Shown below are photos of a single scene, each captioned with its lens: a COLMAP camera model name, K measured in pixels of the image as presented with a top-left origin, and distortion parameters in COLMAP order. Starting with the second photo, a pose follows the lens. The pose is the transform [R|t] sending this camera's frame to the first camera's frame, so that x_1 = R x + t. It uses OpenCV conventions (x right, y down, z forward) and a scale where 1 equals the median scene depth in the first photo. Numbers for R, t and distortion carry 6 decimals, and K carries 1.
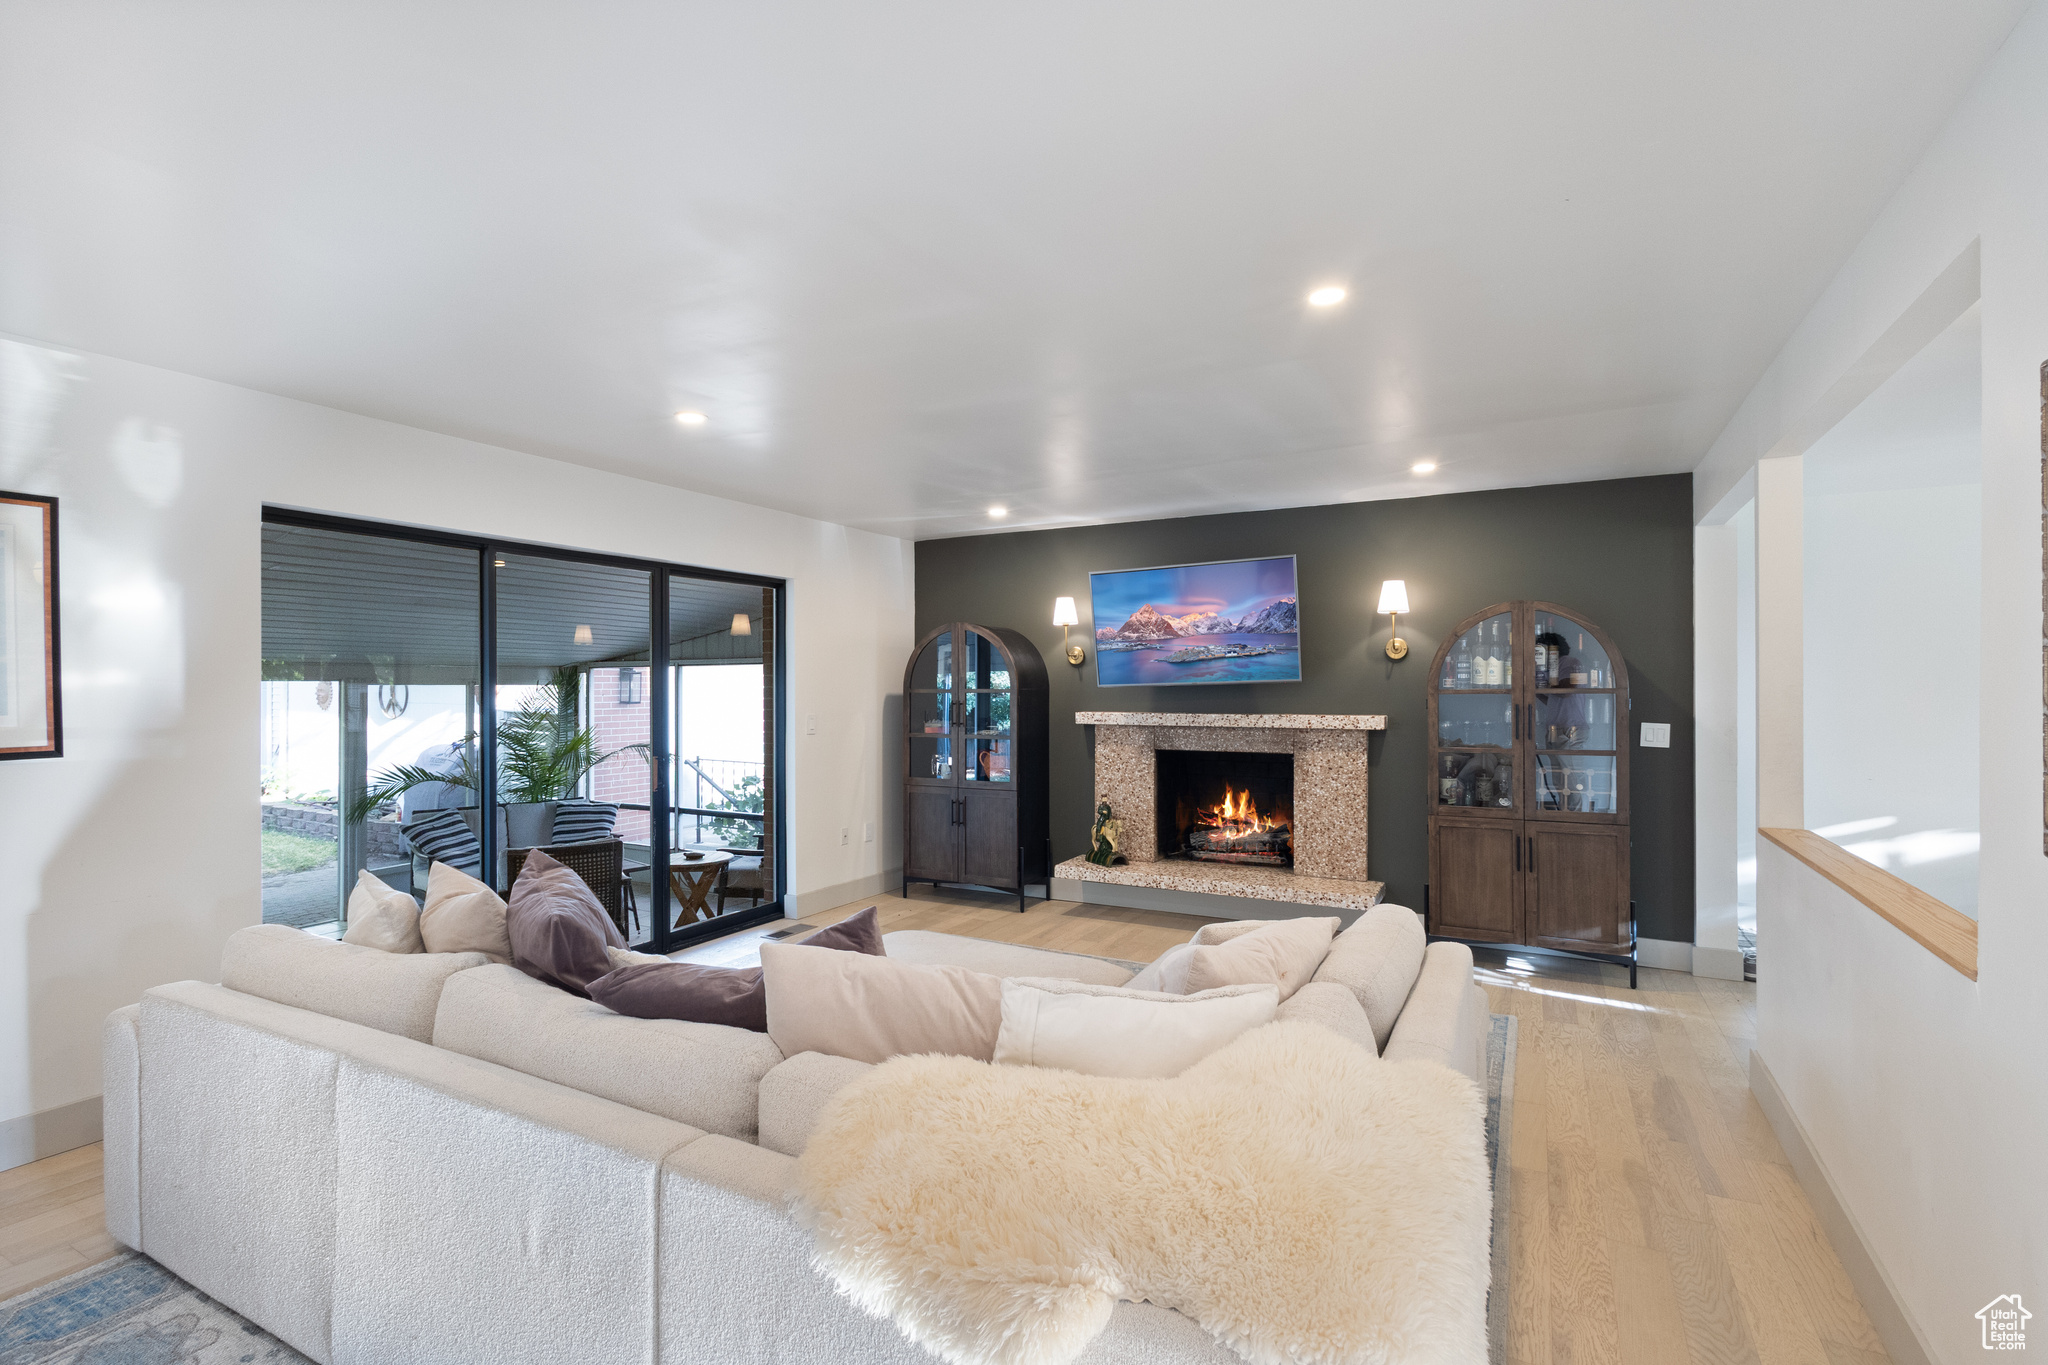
lens RADIAL K [[941.7, 0, 1029.8], [0, 941.7, 673.2], [0, 0, 1]] dist [0.002610, 0.000502]
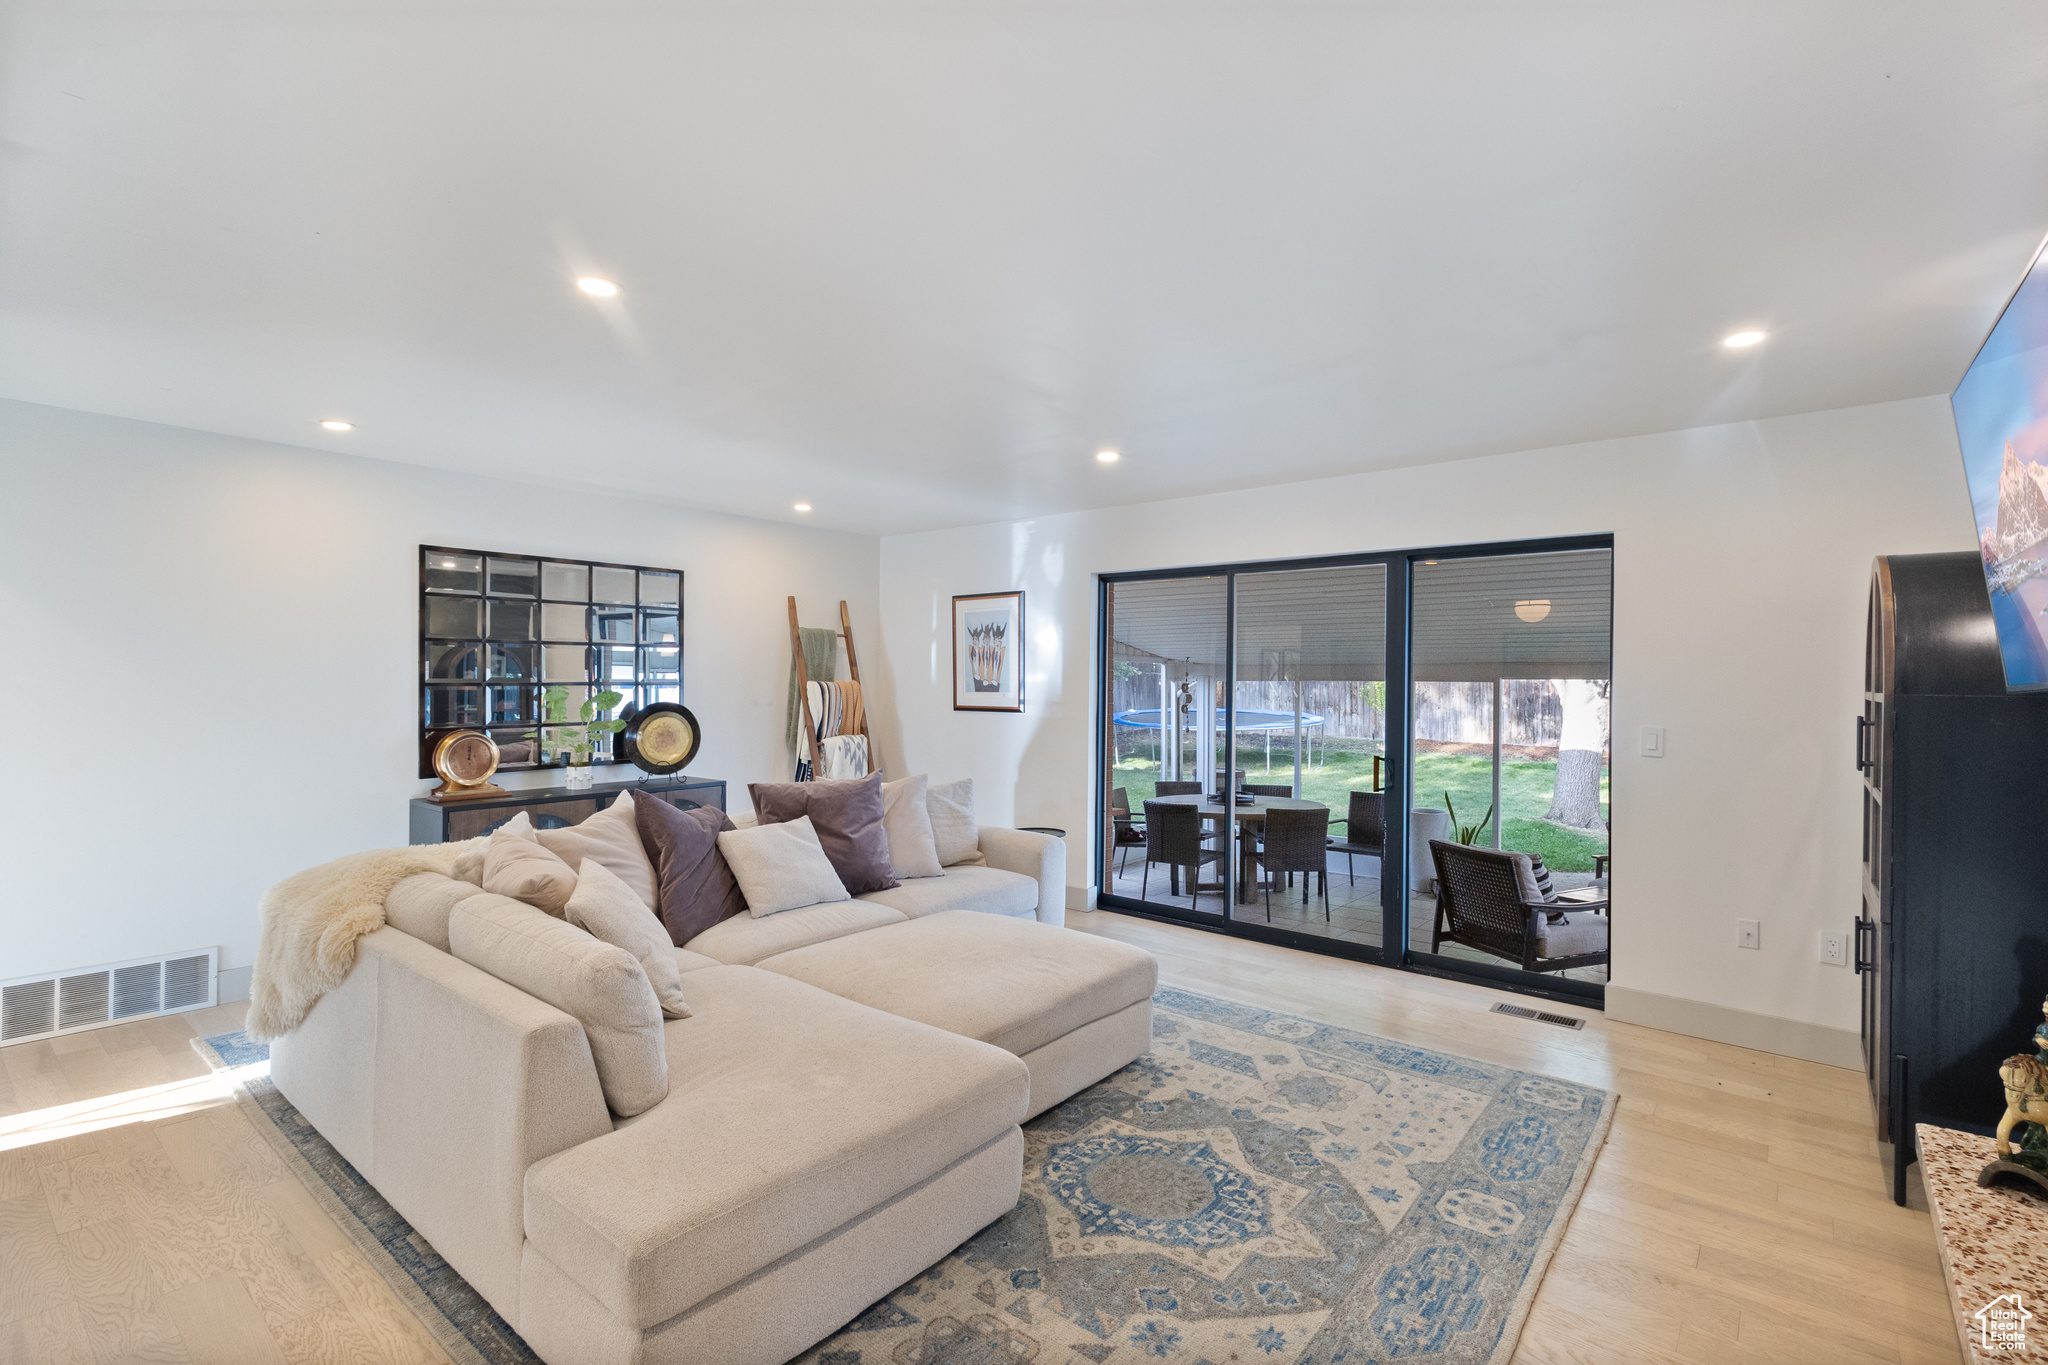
lens RADIAL K [[941.7, 0, 1029.8], [0, 941.7, 673.2], [0, 0, 1]] dist [0.002610, 0.000502]
pose [[-0.193159, -0.011737, -0.981097, 0.542002], [0.006563, 0.999891, -0.013254, 0.012691], [0.981146, -0.008999, -0.193061, 0.750449]]
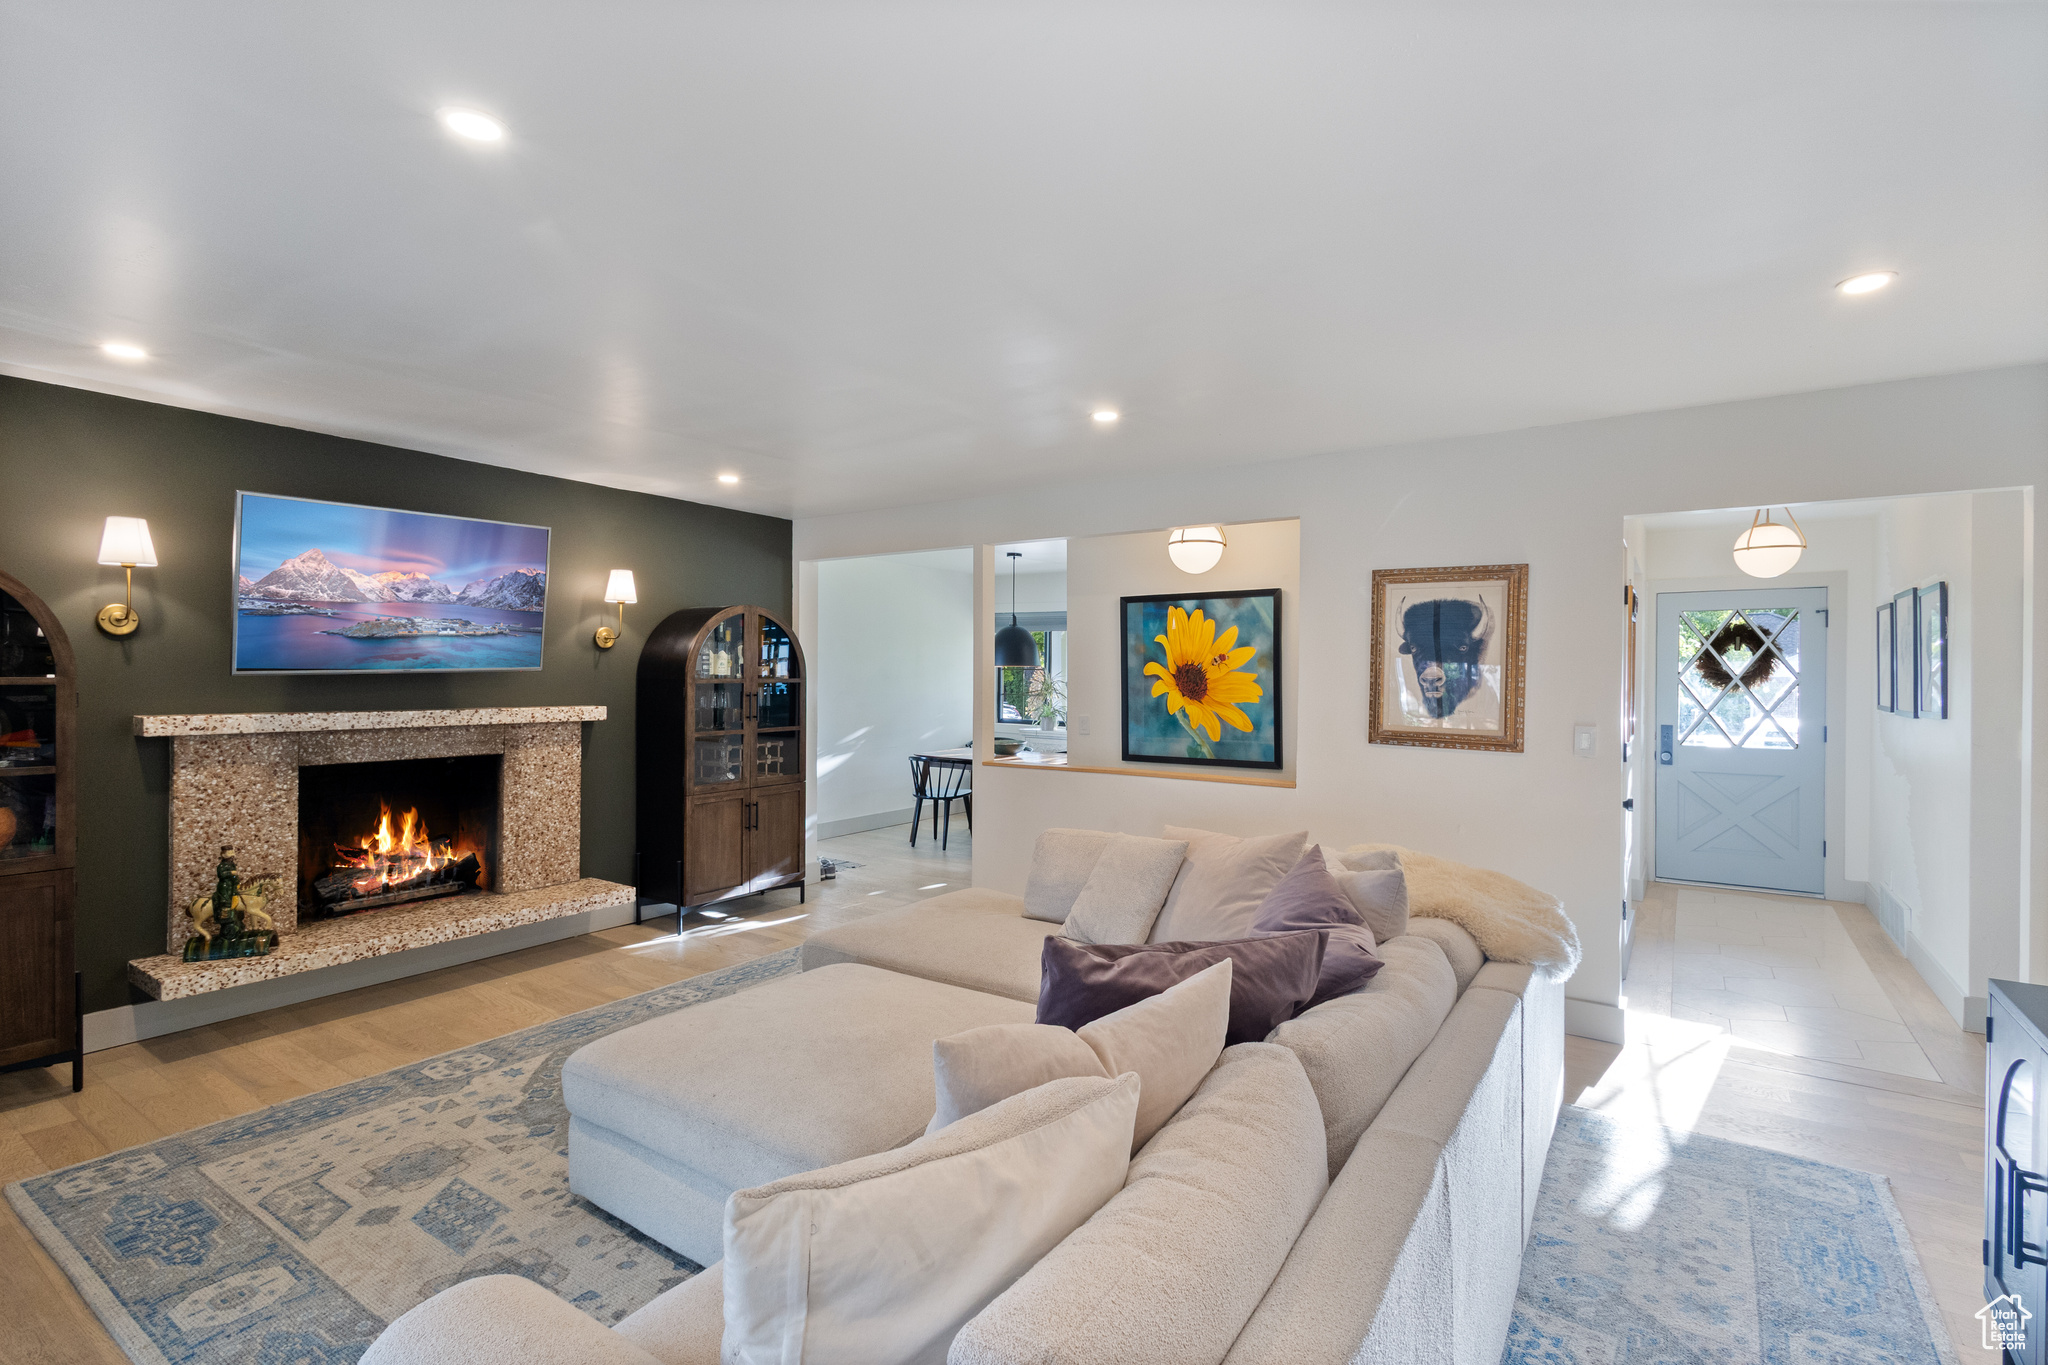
lens RADIAL K [[889.6, 0, 1025.6], [0, 889.6, 755.7], [0, 0, 1]] dist [0.000283, -0.010855]
pose [[0.092333, -0.079284, 0.992567, -0.475222], [-0.020951, 0.996450, 0.081544, 0.011913], [-0.995508, -0.028325, 0.090344, 0.458671]]
